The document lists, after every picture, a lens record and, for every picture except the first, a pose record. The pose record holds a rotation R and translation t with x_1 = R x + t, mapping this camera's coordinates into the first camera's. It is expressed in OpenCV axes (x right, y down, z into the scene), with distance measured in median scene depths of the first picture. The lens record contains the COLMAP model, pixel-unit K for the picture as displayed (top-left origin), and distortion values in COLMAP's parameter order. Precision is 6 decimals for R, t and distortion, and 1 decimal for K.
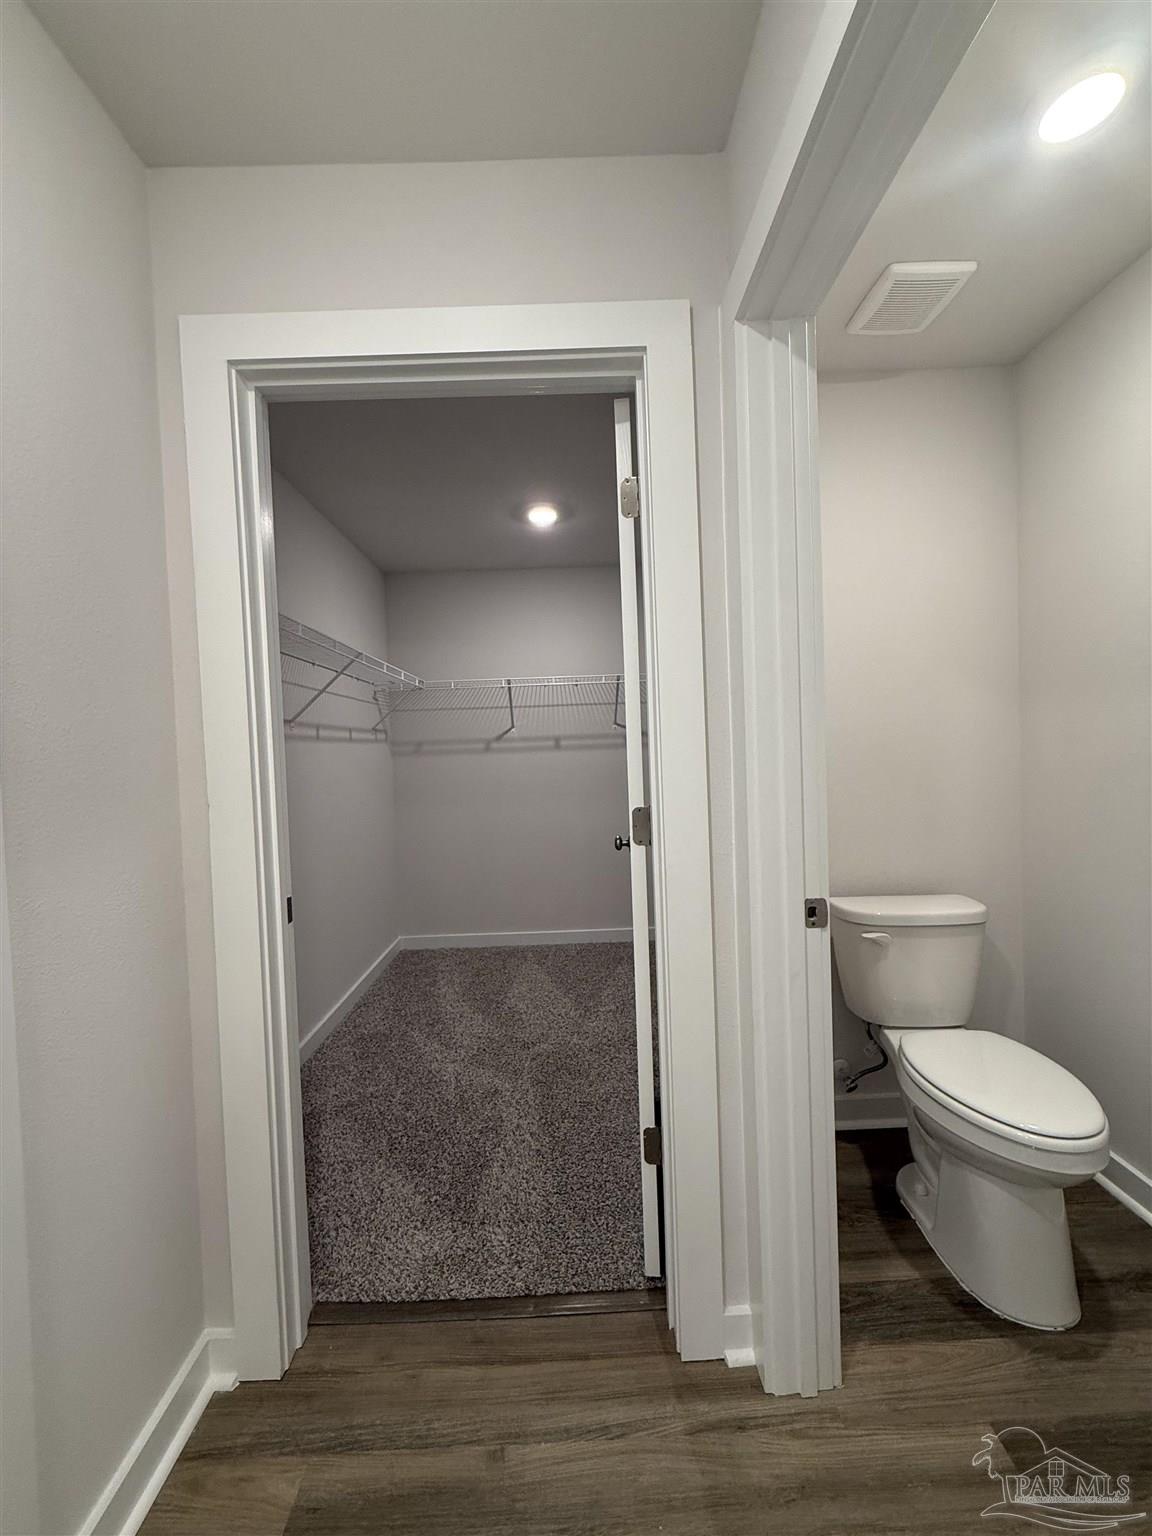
lens RADIAL K [[613.4, 0, 576.0], [0, 613.4, 768.0], [0, 0, 1]] dist [0.002172, 0.000152]
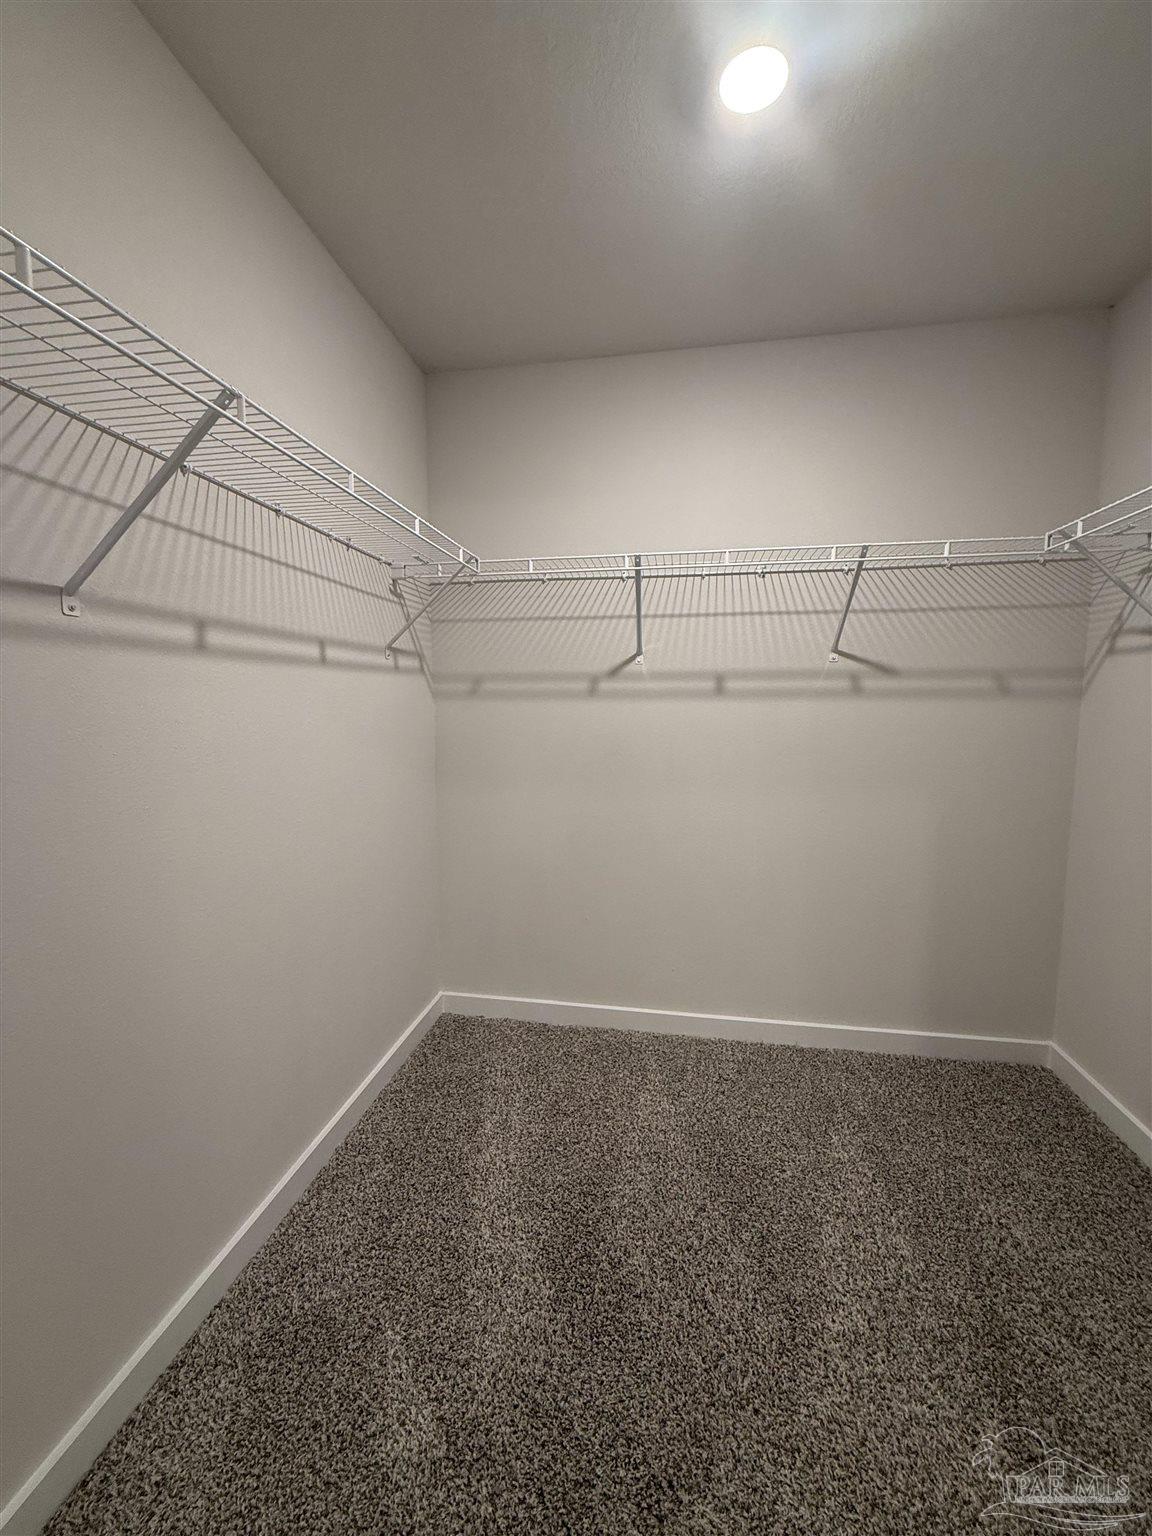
lens RADIAL K [[613.4, 0, 576.0], [0, 613.4, 768.0], [0, 0, 1]] dist [0.002172, 0.000152]
pose [[0.983203, 0.053760, -0.174418, -0.058094], [-0.039258, 0.995559, 0.085557, -0.008717], [0.178243, -0.077273, 0.980948, 0.444916]]
